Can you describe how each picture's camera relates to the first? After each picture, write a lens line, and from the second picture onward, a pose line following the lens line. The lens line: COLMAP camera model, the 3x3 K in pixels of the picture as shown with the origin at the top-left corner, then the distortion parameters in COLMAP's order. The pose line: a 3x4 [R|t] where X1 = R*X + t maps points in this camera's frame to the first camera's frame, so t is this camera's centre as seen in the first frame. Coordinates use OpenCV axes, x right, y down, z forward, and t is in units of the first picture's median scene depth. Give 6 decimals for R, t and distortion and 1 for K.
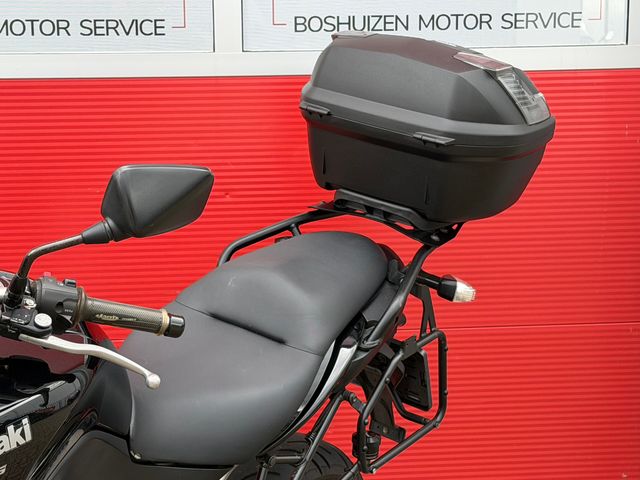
lens RADIAL K [[1369.2, 0, 309.8], [0, 1369.2, 244.5], [0, 0, 1]] dist [0.155003, 0.000000]
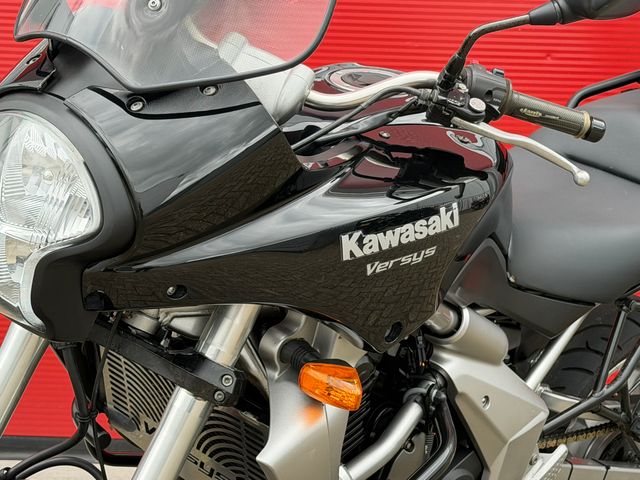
lens RADIAL K [[1369.2, 0, 321.4], [0, 1369.2, 242.6], [0, 0, 1]] dist [0.155003, 0.000000]
pose [[0.990785, 0.070847, -0.115439, -0.118961], [-0.066020, 0.996798, 0.045113, 0.074734], [0.118266, -0.037076, 0.992290, 0.015484]]
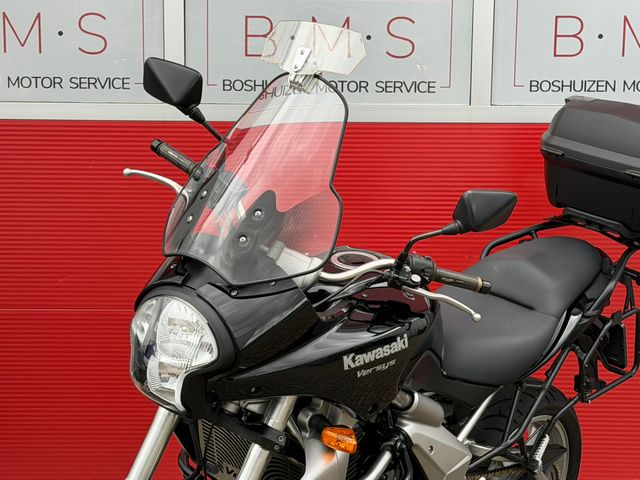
lens RADIAL K [[1369.2, 0, 306.8], [0, 1369.2, 242.8], [0, 0, 1]] dist [0.155003, 0.000000]
pose [[0.993441, 0.035056, -0.108838, -0.093188], [-0.036287, 0.999298, -0.009349, 0.020427], [0.108433, 0.013237, 0.994016, -0.467523]]
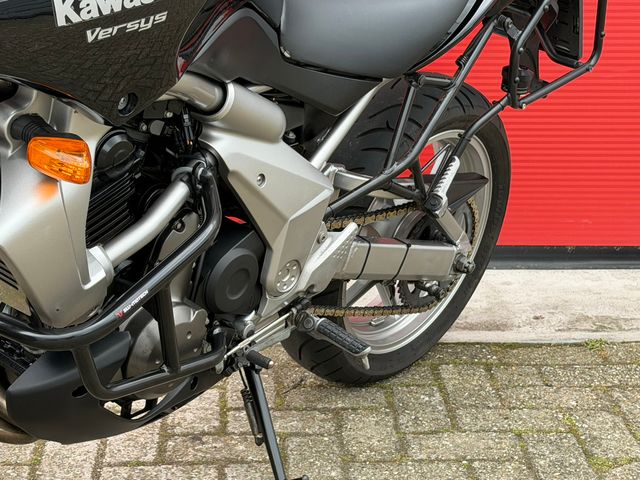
lens RADIAL K [[1369.2, 0, 307.5], [0, 1369.2, 245.5], [0, 0, 1]] dist [0.155003, 0.000000]
pose [[0.996889, 0.049066, -0.061687, -0.037091], [-0.037451, 0.983489, 0.177050, 0.092533], [0.069356, -0.174188, 0.982267, 0.037698]]
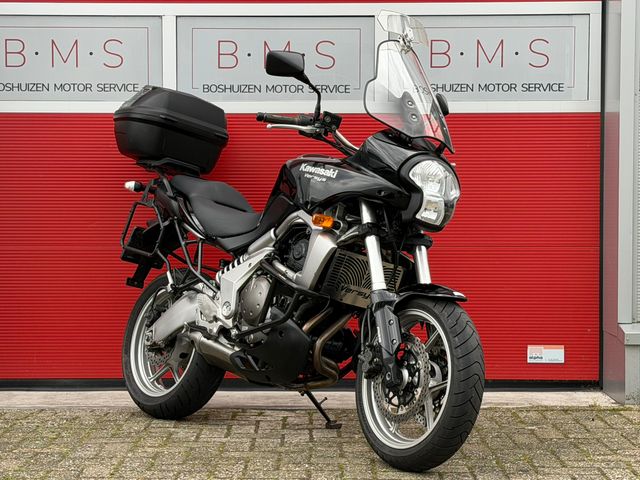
lens RADIAL K [[1369.2, 0, 313.6], [0, 1369.2, 246.2], [0, 0, 1]] dist [0.155003, 0.000000]
pose [[0.993106, 0.017674, -0.115883, 0.093745], [-0.030770, 0.993208, -0.112214, 0.355343], [0.113113, 0.115006, 0.986904, -1.145724]]
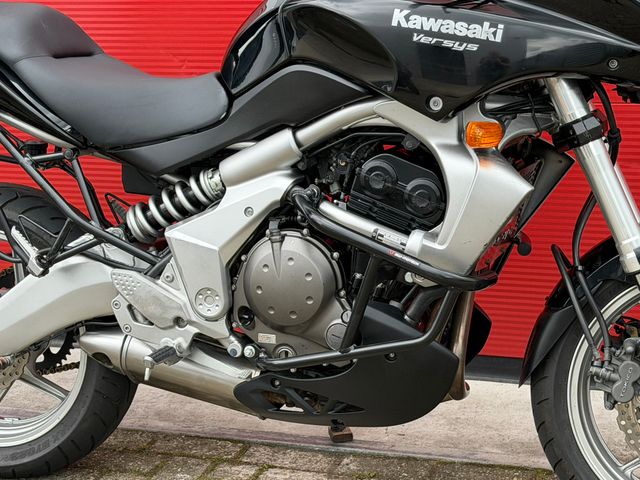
lens RADIAL K [[1454.5, 0, 295.7], [0, 1454.5, 244.7], [0, 0, 1]] dist [0.142903, 0.000000]
pose [[0.909890, -0.206975, 0.359530, -0.560752], [0.121674, 0.961681, 0.245693, -0.056504], [-0.396605, -0.179808, 0.900207, -0.161132]]
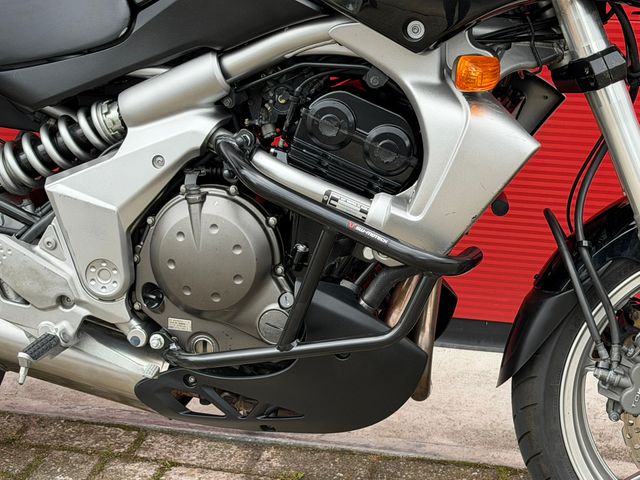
lens RADIAL K [[1454.5, 0, 319.2], [0, 1454.5, 245.0], [0, 0, 1]] dist [0.142903, 0.000000]
pose [[0.867377, -0.230018, 0.441303, -0.498832], [0.077078, 0.938165, 0.337498, -0.046533], [-0.491645, -0.258723, 0.831473, 0.071658]]
